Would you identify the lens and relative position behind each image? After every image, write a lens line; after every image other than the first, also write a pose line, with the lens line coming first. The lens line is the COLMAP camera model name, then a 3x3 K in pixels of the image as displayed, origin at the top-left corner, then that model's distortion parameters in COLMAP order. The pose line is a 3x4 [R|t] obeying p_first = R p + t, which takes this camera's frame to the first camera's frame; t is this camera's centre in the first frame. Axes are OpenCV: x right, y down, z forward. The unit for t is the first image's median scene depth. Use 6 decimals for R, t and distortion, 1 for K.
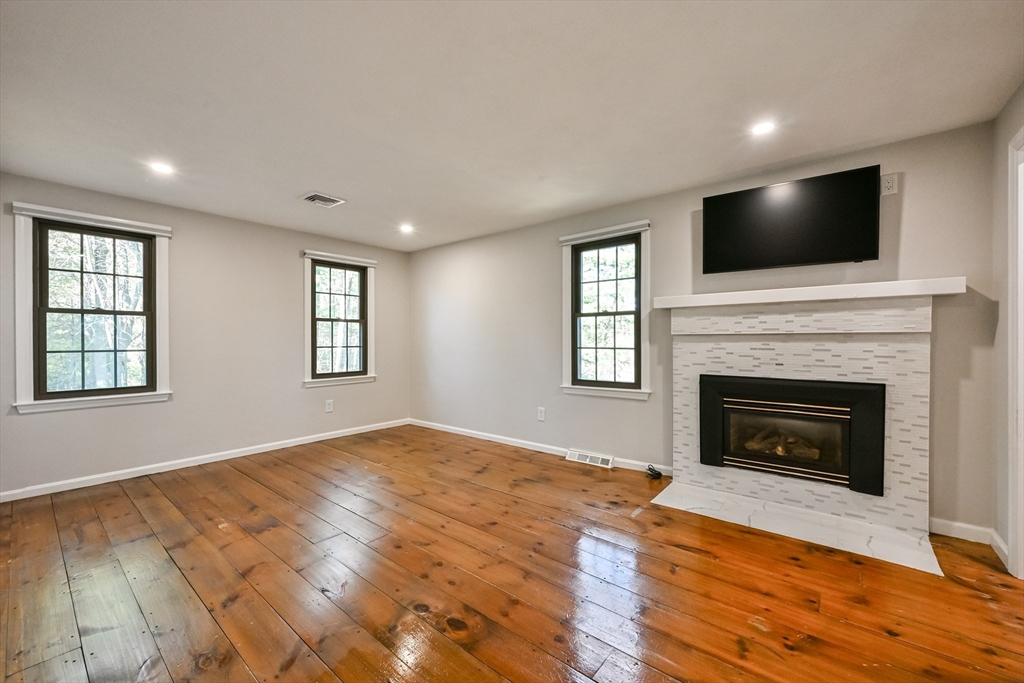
lens RADIAL K [[409.8, 0, 535.1], [0, 409.8, 339.4], [0, 0, 1]] dist [-0.001801, -0.000823]
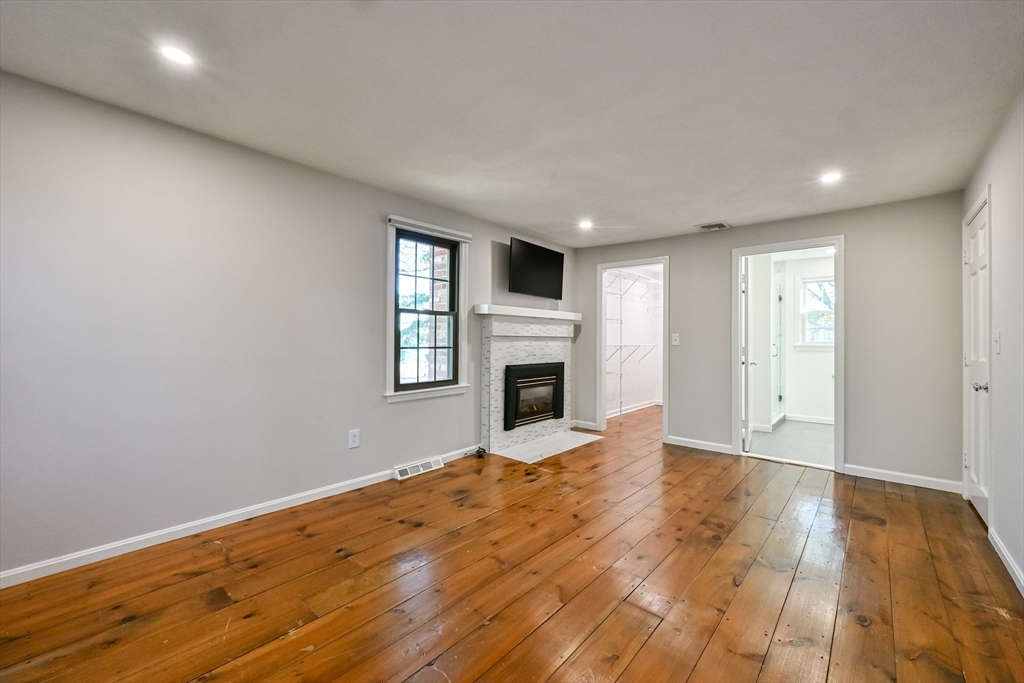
lens RADIAL K [[409.8, 0, 509.8], [0, 409.8, 337.2], [0, 0, 1]] dist [-0.001801, -0.000823]
pose [[0.064759, 0.006058, 0.997883, -0.910993], [-0.008926, 0.999945, -0.005491, -0.000214], [-0.997861, -0.008552, 0.064809, 0.866031]]
